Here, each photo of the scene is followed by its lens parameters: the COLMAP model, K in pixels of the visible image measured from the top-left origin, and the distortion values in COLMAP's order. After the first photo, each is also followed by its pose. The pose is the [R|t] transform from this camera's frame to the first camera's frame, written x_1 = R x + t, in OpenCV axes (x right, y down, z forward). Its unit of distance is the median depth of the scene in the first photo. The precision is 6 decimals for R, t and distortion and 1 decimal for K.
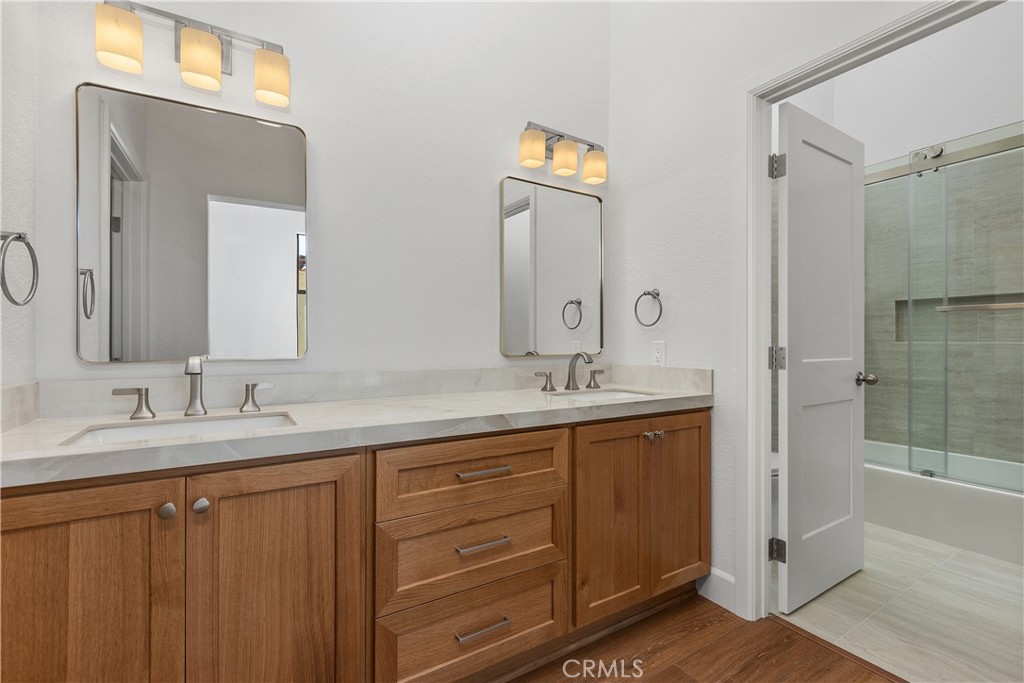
lens RADIAL K [[456.7, 0, 511.1], [0, 456.7, 340.9], [0, 0, 1]] dist [0.001260, 0.000207]
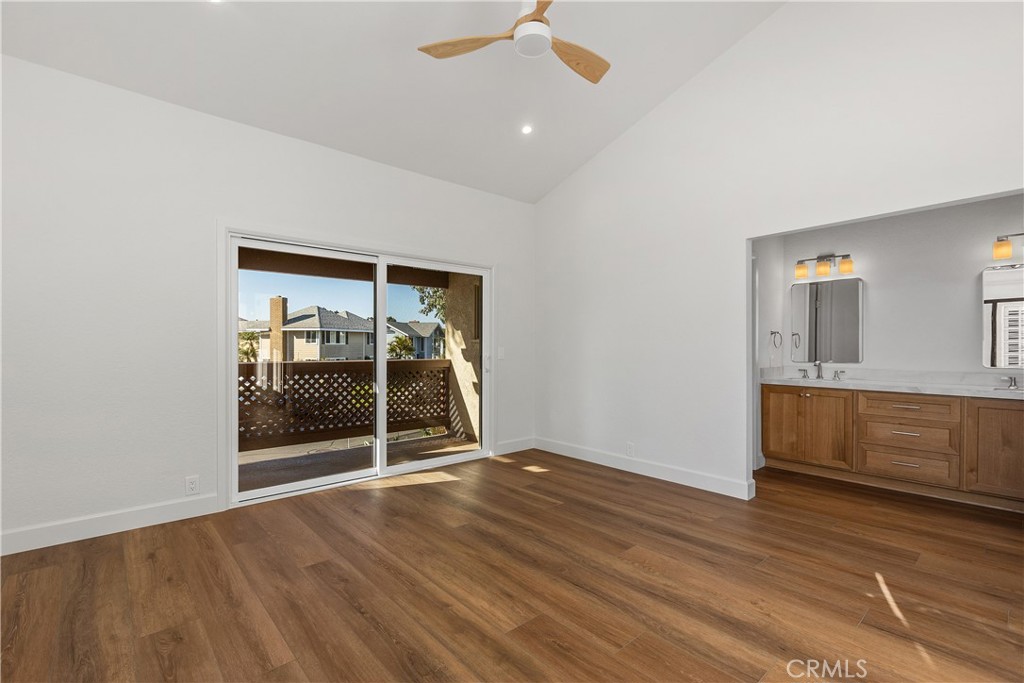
lens RADIAL K [[456.7, 0, 510.7], [0, 456.7, 344.8], [0, 0, 1]] dist [0.001260, 0.000207]
pose [[0.151315, 0.000011, -0.988486, 2.625328], [-0.006309, 0.999980, -0.000955, -0.076394], [0.988465, 0.006381, 0.151312, -2.015293]]
